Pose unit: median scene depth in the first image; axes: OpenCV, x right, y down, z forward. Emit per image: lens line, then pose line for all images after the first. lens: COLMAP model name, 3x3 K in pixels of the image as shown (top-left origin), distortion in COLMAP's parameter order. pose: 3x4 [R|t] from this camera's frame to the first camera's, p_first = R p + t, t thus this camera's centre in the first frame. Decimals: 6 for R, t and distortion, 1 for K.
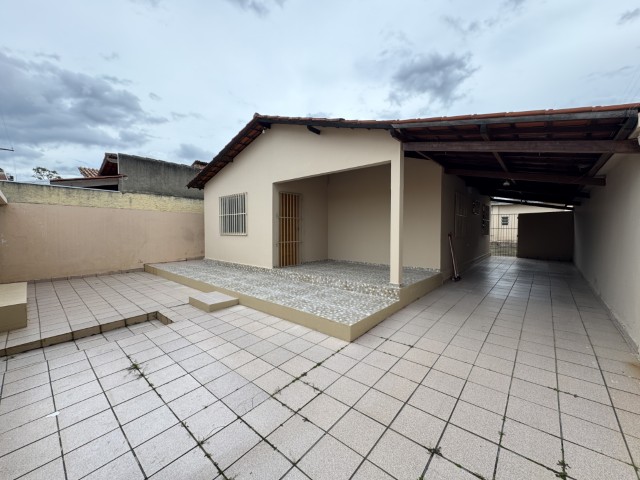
lens RADIAL K [[258.8, 0, 319.7], [0, 258.8, 239.3], [0, 0, 1]] dist [-0.001583, -0.001345]
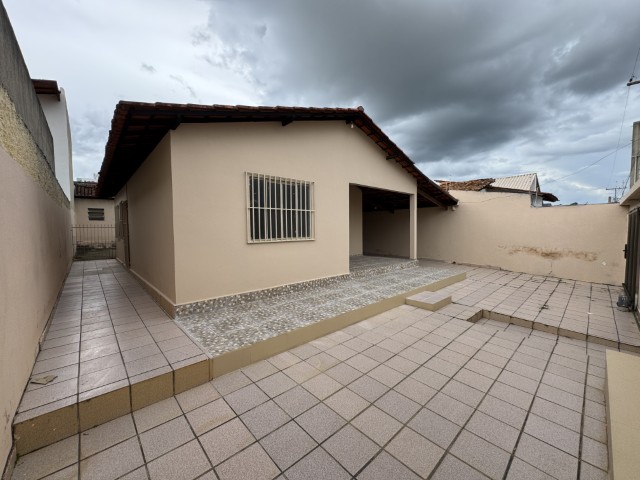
lens RADIAL K [[258.8, 0, 320.2], [0, 258.8, 241.4], [0, 0, 1]] dist [-0.001583, -0.001345]
pose [[0.084857, -0.050526, 0.995111, -1.040990], [0.037169, 0.998179, 0.047512, -0.048182], [-0.995700, 0.032956, 0.086581, 0.933128]]
